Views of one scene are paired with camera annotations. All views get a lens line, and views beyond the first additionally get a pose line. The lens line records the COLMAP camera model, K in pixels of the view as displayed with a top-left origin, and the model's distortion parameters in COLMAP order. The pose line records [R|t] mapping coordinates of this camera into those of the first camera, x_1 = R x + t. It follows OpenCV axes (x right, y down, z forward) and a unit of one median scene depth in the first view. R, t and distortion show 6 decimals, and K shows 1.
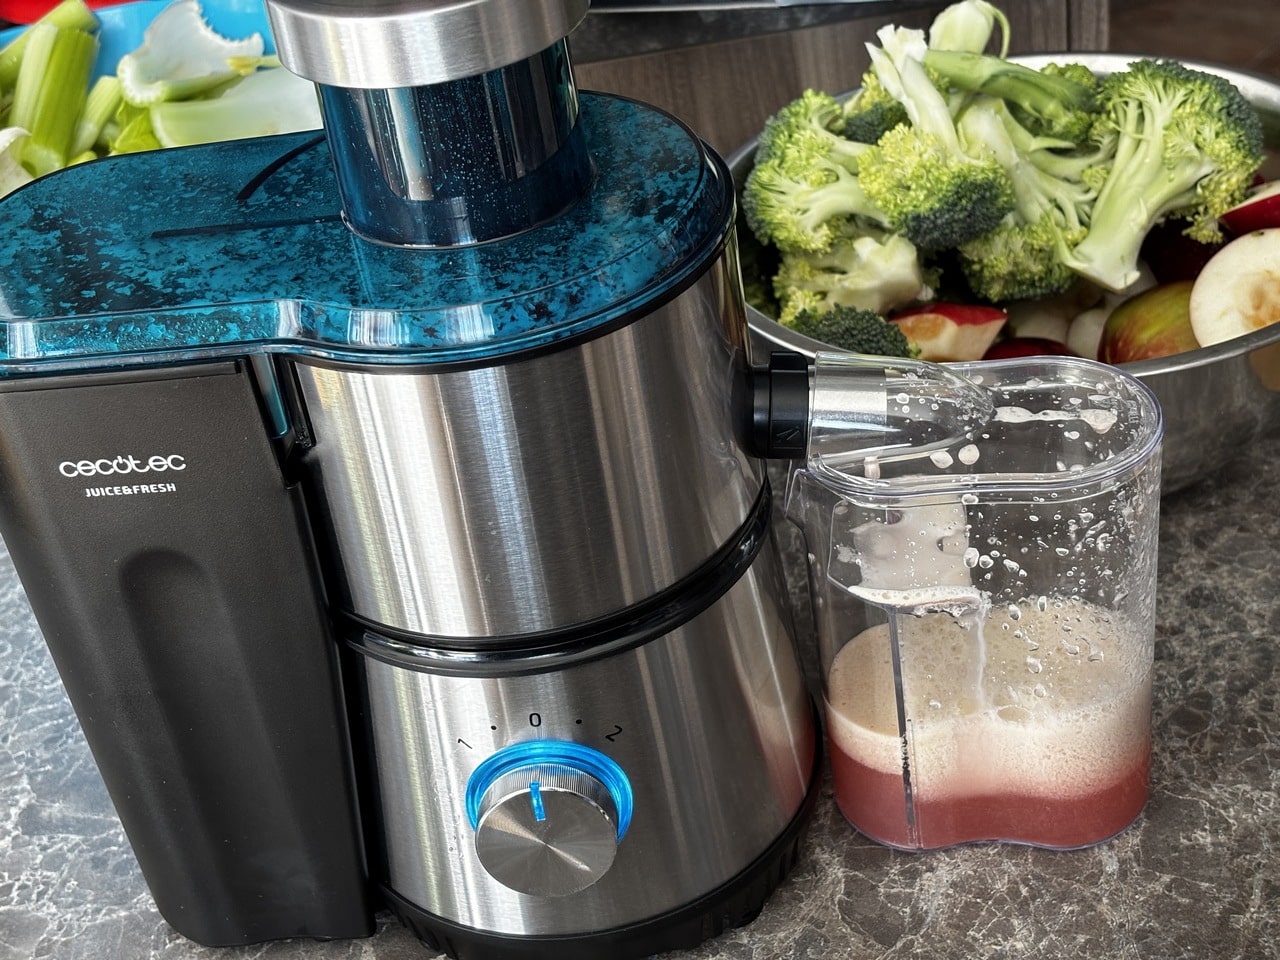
lens RADIAL K [[1953.5, 0, 638.8], [0, 1953.5, 477.4], [0, 0, 1]] dist [0.077081, 0.000000]
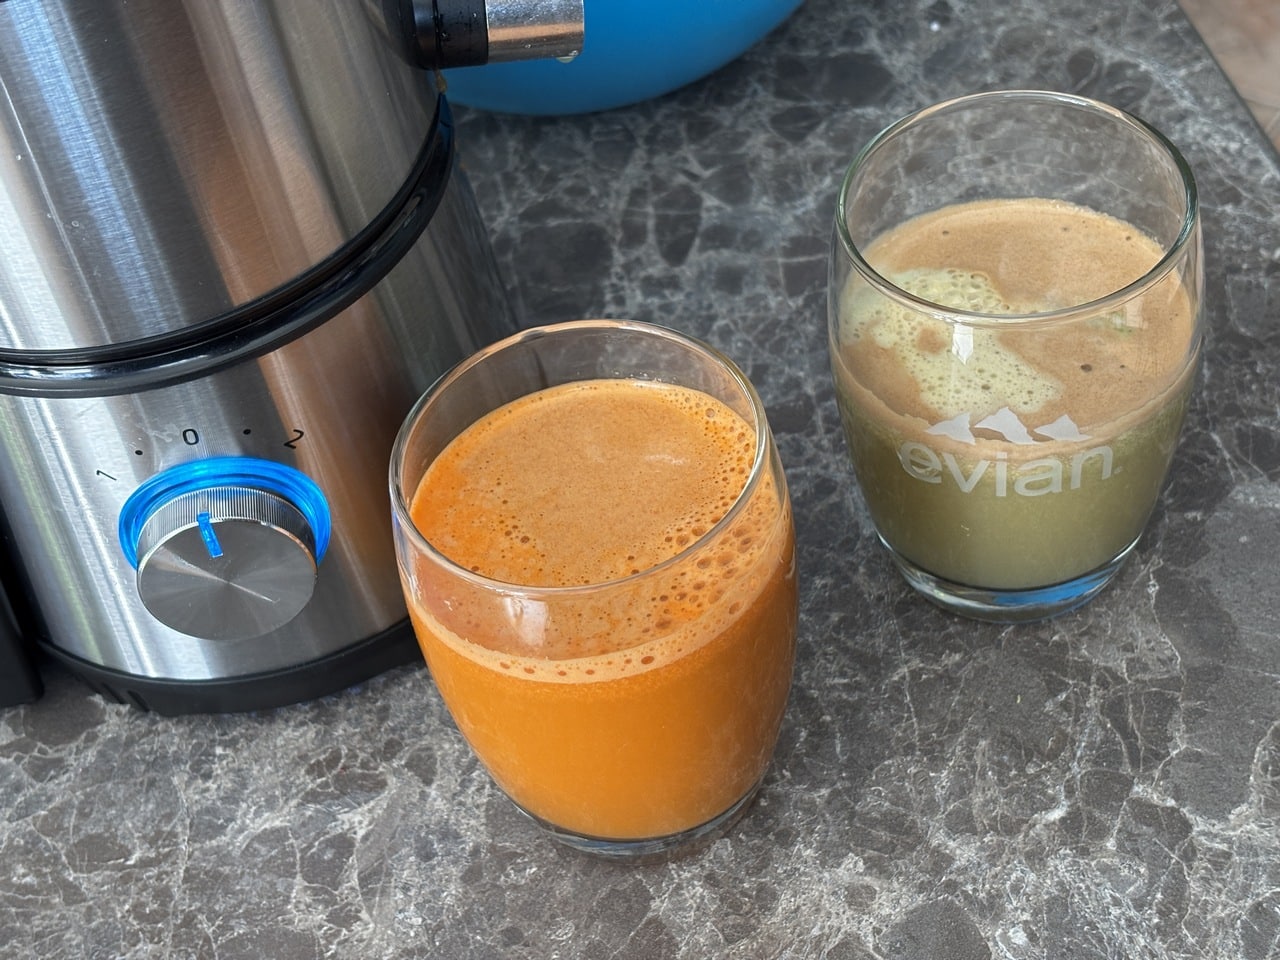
lens RADIAL K [[1953.5, 0, 653.3], [0, 1953.5, 485.8], [0, 0, 1]] dist [0.077081, 0.000000]
pose [[0.993390, -0.077174, 0.084970, 0.073181], [0.055777, 0.971522, 0.230292, -0.027579], [-0.100323, -0.224031, 0.969405, 0.177775]]
